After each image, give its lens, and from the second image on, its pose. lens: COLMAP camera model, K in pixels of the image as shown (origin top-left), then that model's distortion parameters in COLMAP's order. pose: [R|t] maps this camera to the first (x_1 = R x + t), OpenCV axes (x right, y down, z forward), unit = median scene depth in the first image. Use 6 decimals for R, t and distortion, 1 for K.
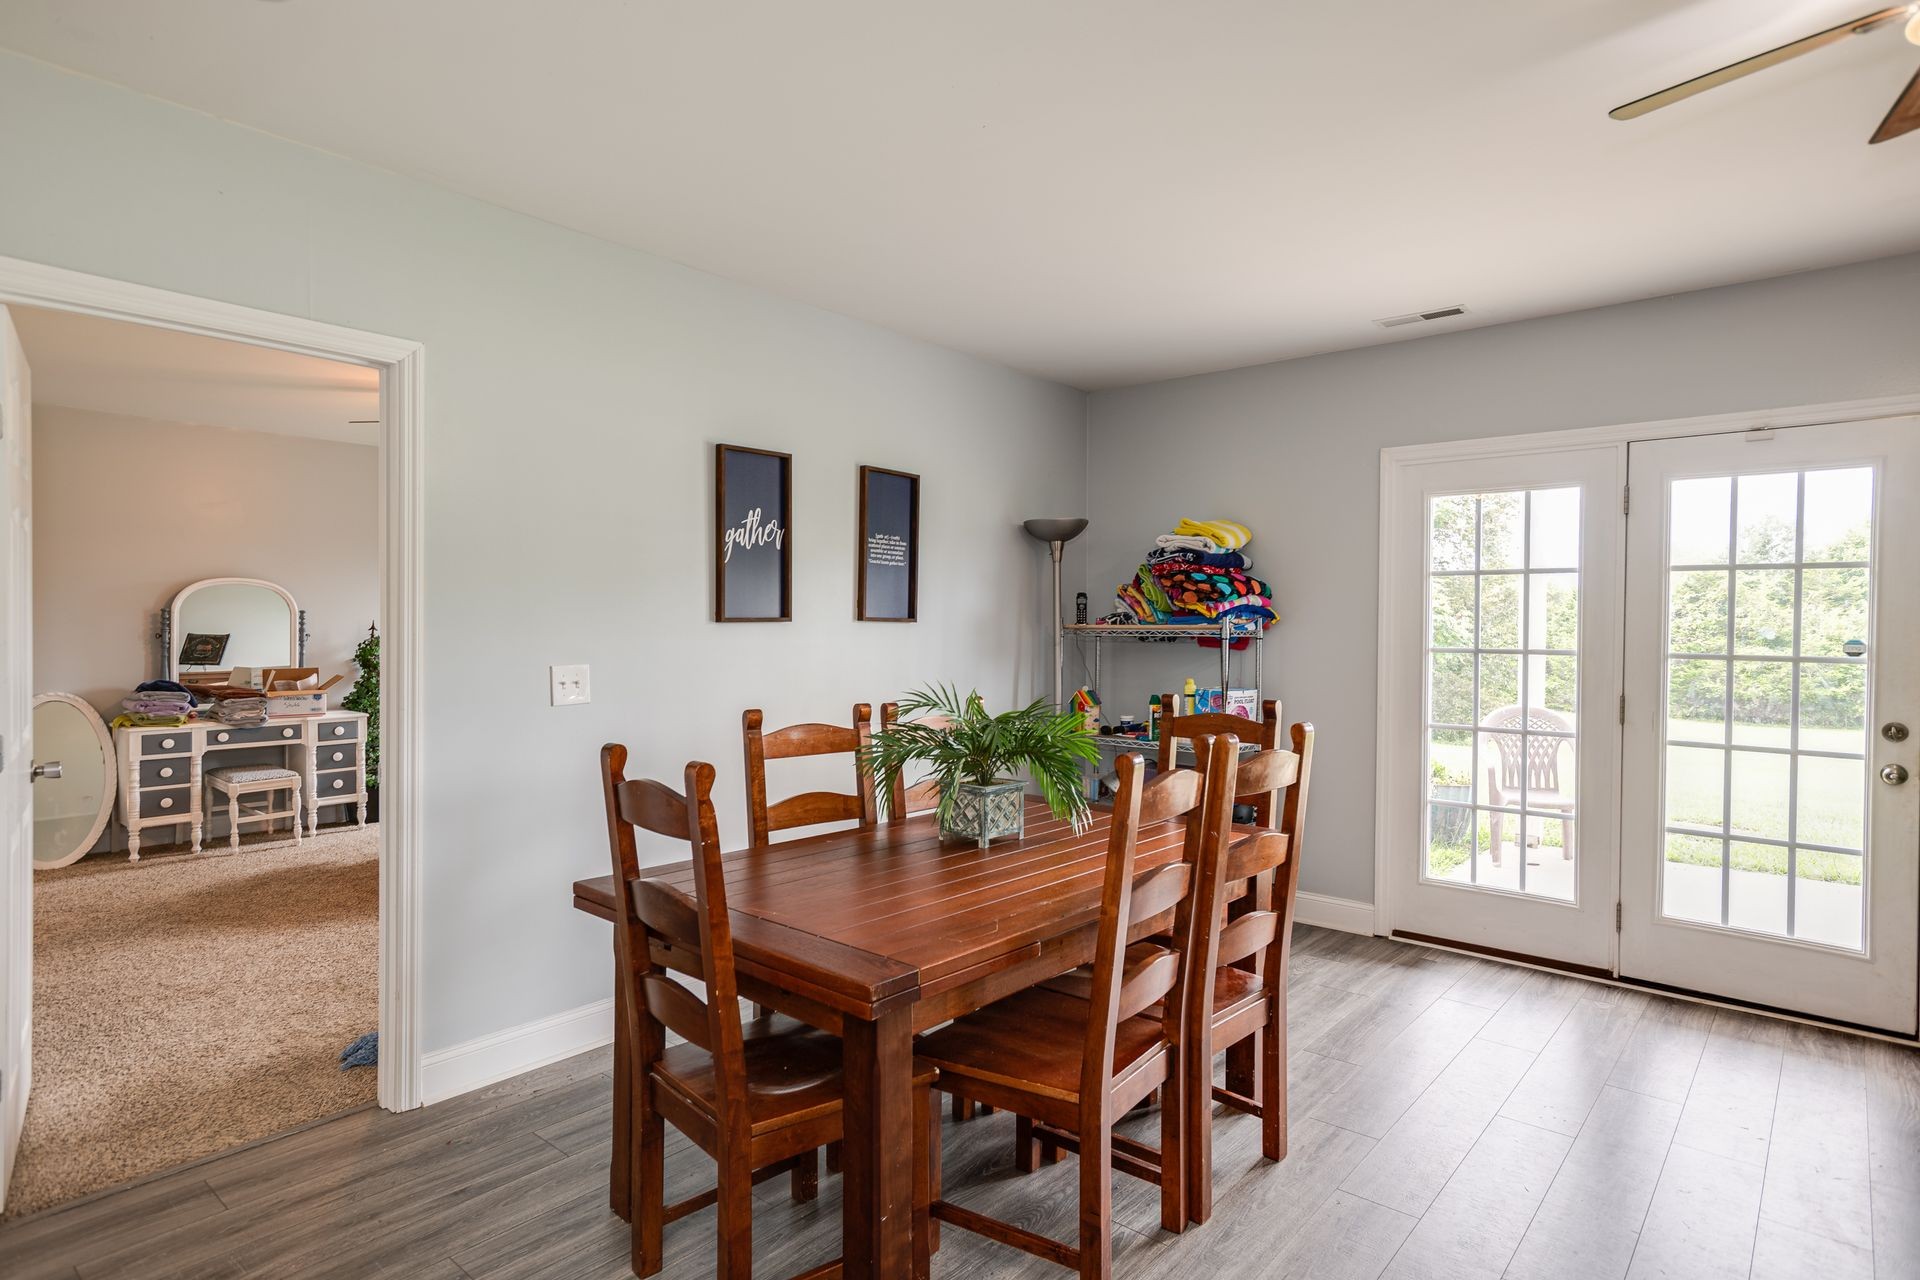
lens RADIAL K [[1016.9, 0, 959.0], [0, 1016.9, 636.6], [0, 0, 1]] dist [-0.000948, -0.000107]
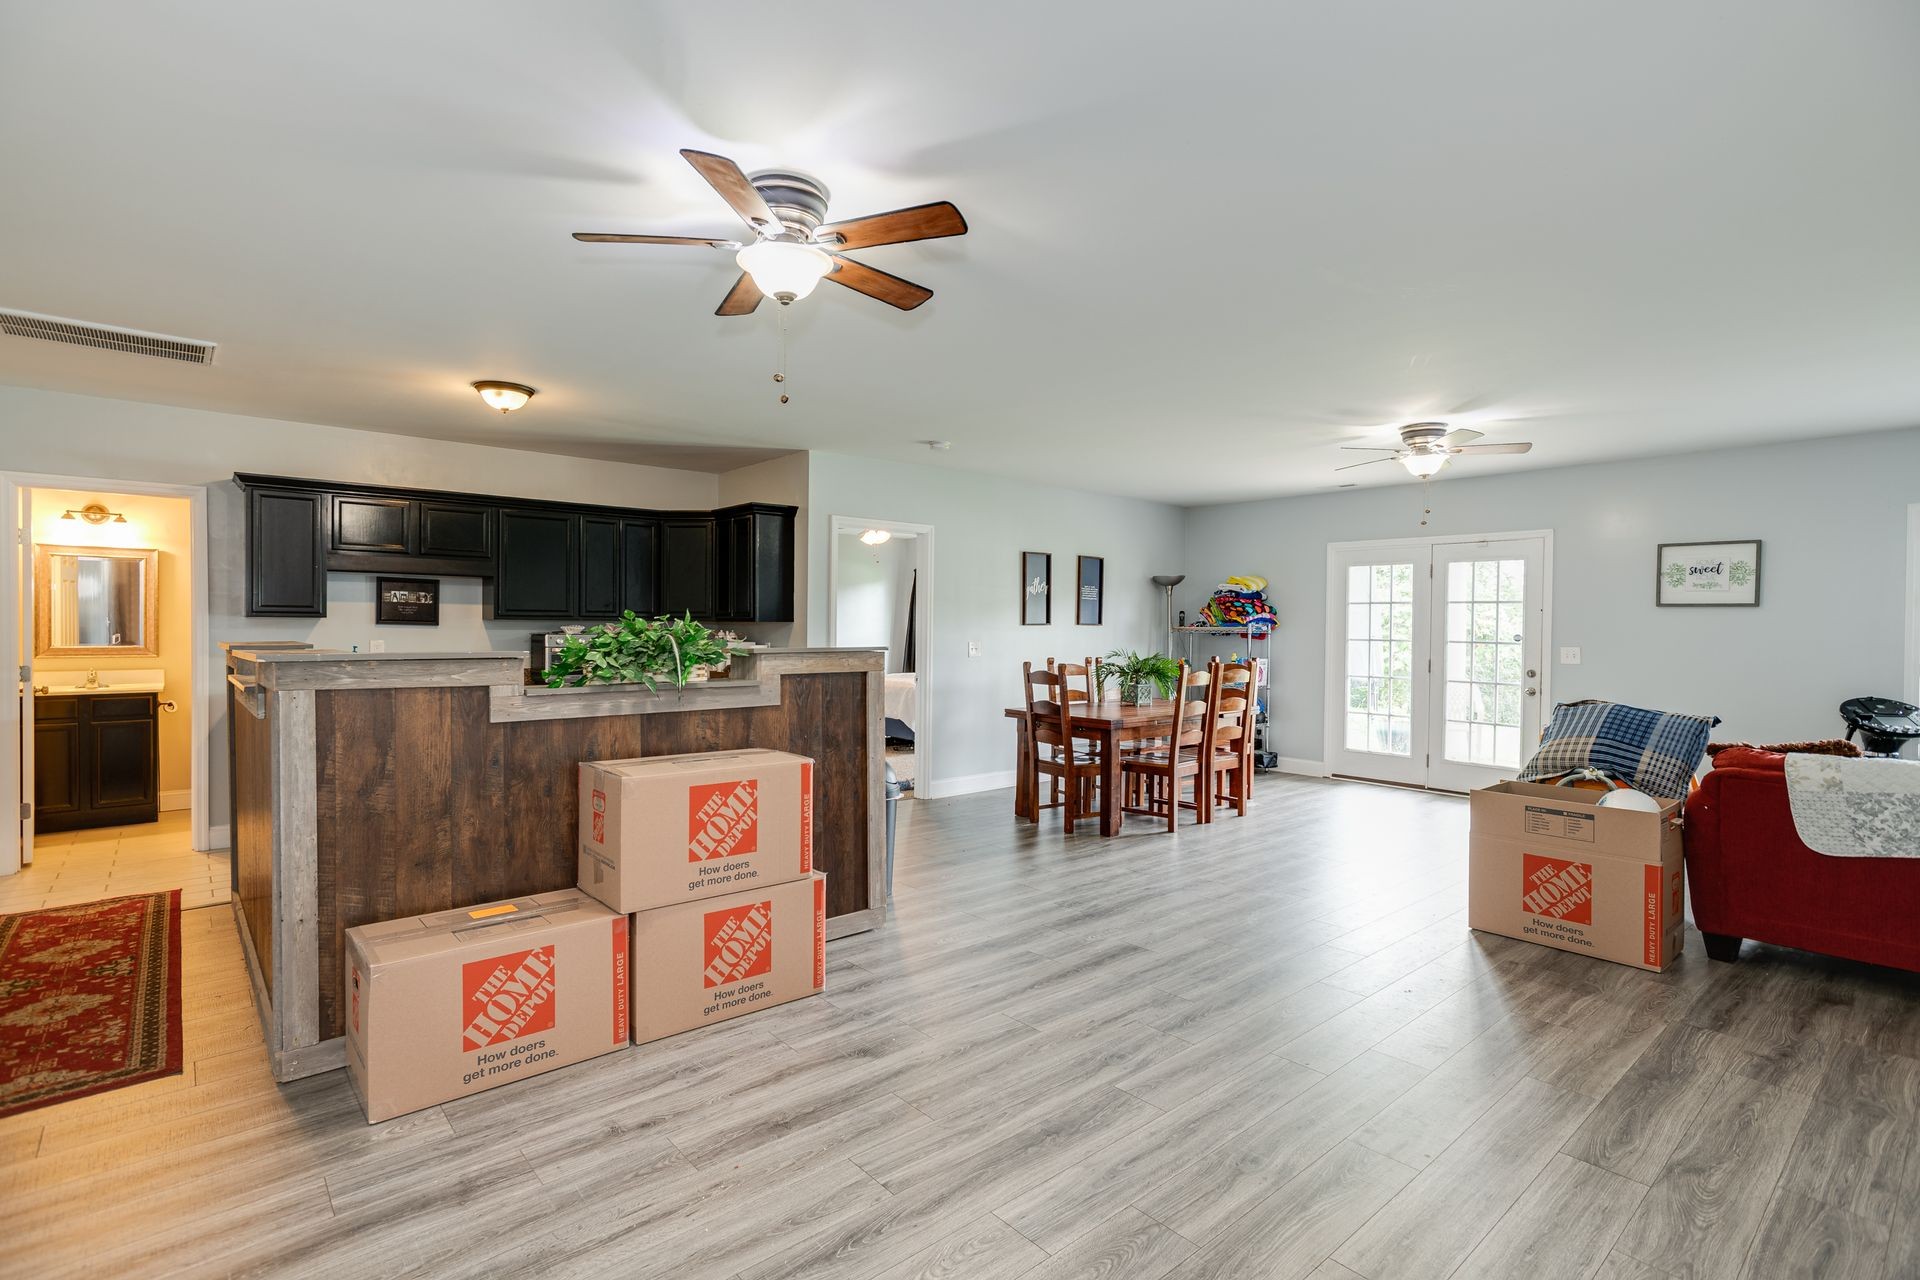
lens RADIAL K [[915.6, 0, 958.1], [0, 915.6, 639.9], [0, 0, 1]] dist [-0.009606, 0.002570]
pose [[0.989584, 0.006715, -0.143801, -0.065167], [-0.006331, 0.999975, 0.003129, 0.013123], [0.143818, -0.002187, 0.989602, -0.989776]]
